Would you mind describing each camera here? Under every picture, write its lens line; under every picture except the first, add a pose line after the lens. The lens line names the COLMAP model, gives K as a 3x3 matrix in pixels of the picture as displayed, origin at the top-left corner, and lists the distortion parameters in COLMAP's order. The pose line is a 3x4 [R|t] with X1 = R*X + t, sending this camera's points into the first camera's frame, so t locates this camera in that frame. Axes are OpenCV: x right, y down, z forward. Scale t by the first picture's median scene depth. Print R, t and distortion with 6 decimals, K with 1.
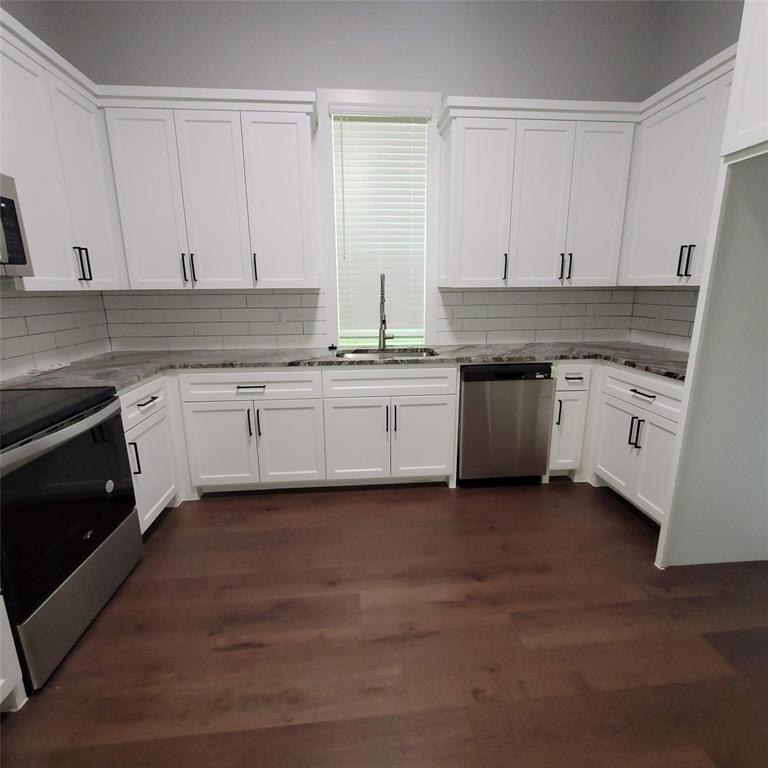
lens RADIAL K [[416.9, 0, 388.2], [0, 416.9, 387.9], [0, 0, 1]] dist [-0.009308, 0.003995]
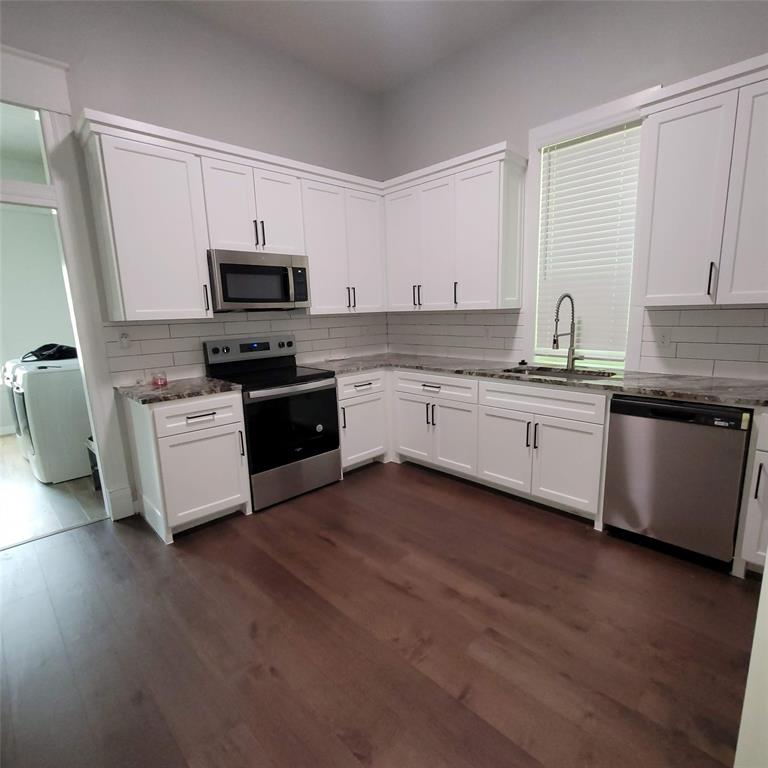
lens RADIAL K [[416.9, 0, 387.8], [0, 416.9, 388.8], [0, 0, 1]] dist [-0.009308, 0.003995]
pose [[0.634551, 0.133243, -0.761309, 0.549283], [-0.157906, 0.986600, 0.041059, -0.025511], [0.756579, 0.094161, 0.647088, 0.062944]]
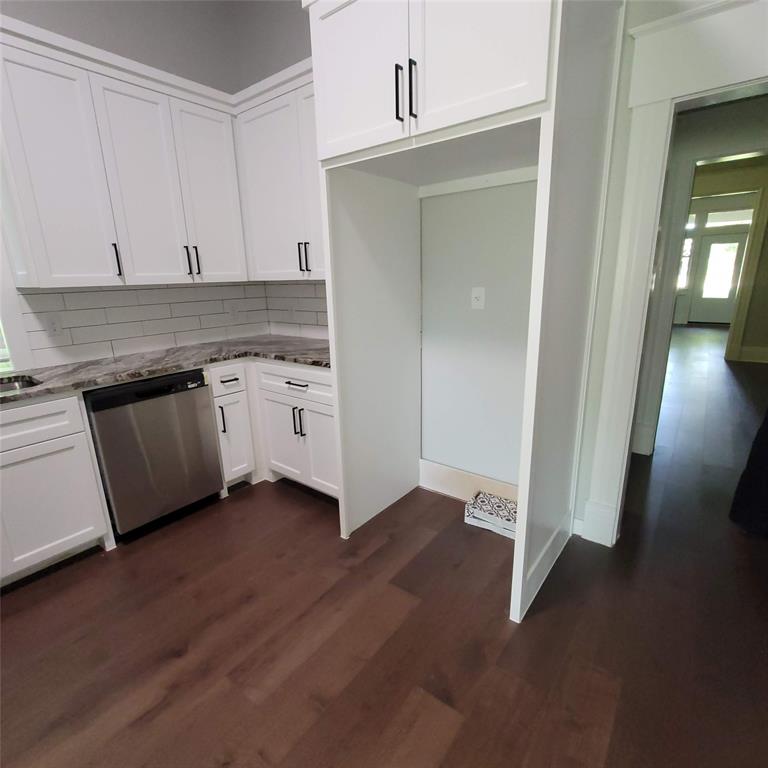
lens RADIAL K [[416.9, 0, 382.9], [0, 416.9, 387.9], [0, 0, 1]] dist [-0.009308, 0.003995]
pose [[0.685838, -0.198577, 0.700138, 0.023227], [0.189365, 0.977608, 0.091778, -0.027774], [-0.702685, 0.069636, 0.708085, 0.094617]]
